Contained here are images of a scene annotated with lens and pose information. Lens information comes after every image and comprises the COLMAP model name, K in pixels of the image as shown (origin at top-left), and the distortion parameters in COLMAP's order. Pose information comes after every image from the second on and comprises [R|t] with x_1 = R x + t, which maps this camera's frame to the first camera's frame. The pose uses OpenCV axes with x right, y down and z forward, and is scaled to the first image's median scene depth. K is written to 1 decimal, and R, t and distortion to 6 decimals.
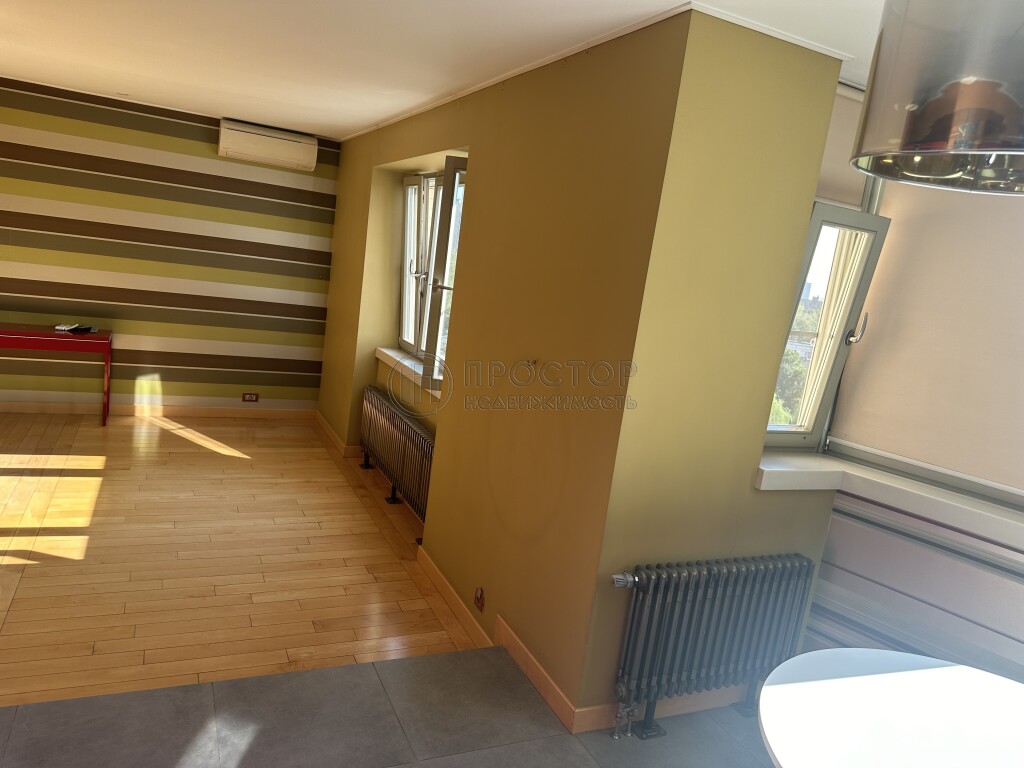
lens RADIAL K [[707.4, 0, 512.0], [0, 707.4, 384.0], [0, 0, 1]] dist [0.139372, -0.227659]
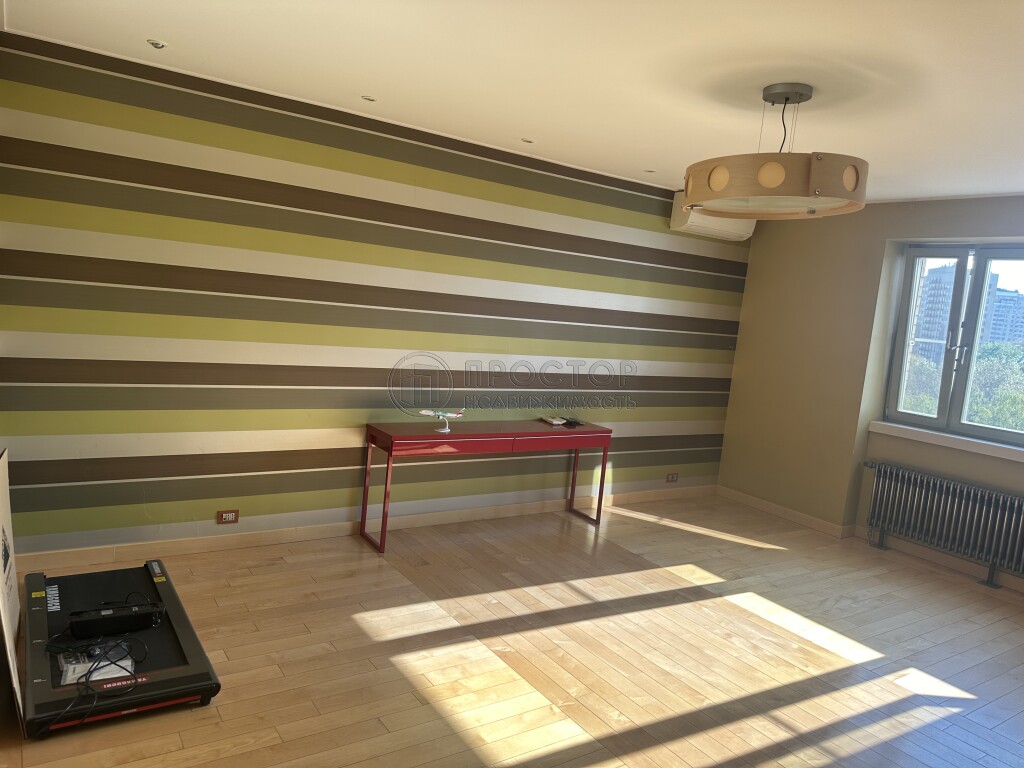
lens RADIAL K [[707.5, 0, 514.9], [0, 707.5, 389.5], [0, 0, 1]] dist [0.117188, -0.151324]
pose [[0.984983, -0.058335, 0.162496, -0.775743], [0.063267, 0.997675, -0.025343, -0.094215], [-0.160640, 0.035243, 0.986384, 0.107569]]
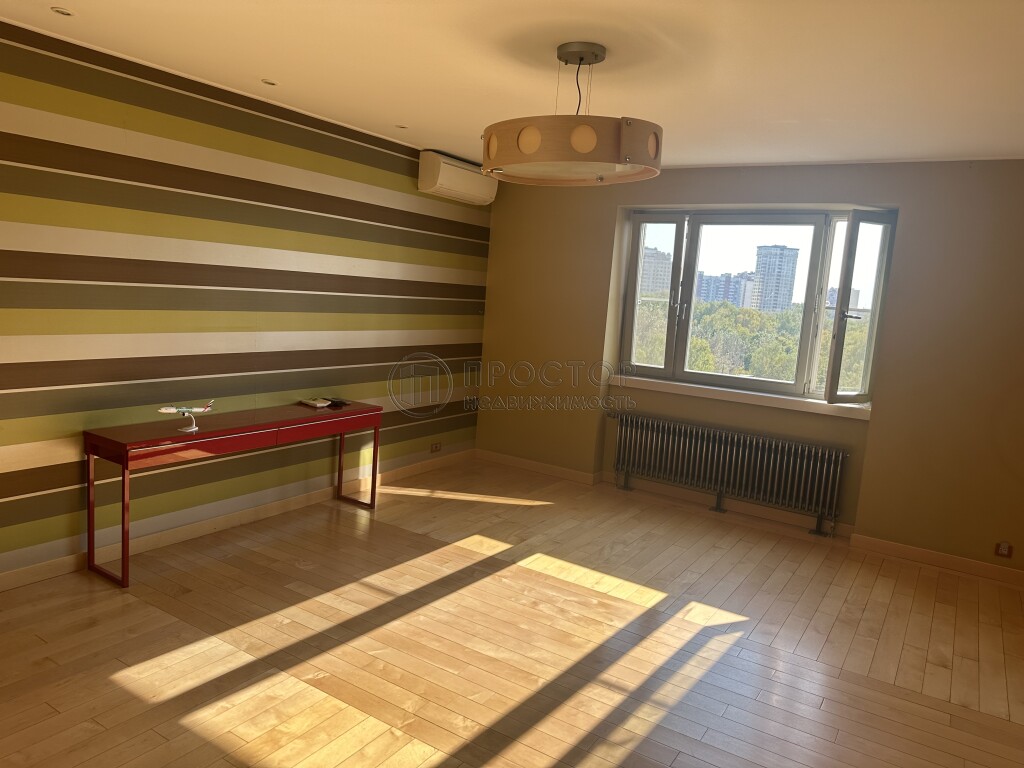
lens RADIAL K [[711.4, 0, 497.4], [0, 711.4, 386.8], [0, 0, 1]] dist [0.134805, -0.207148]
pose [[0.846940, -0.146988, 0.510966, -0.822589], [0.134801, 0.988989, 0.061063, -0.114272], [-0.514316, 0.017162, 0.857429, 0.175074]]
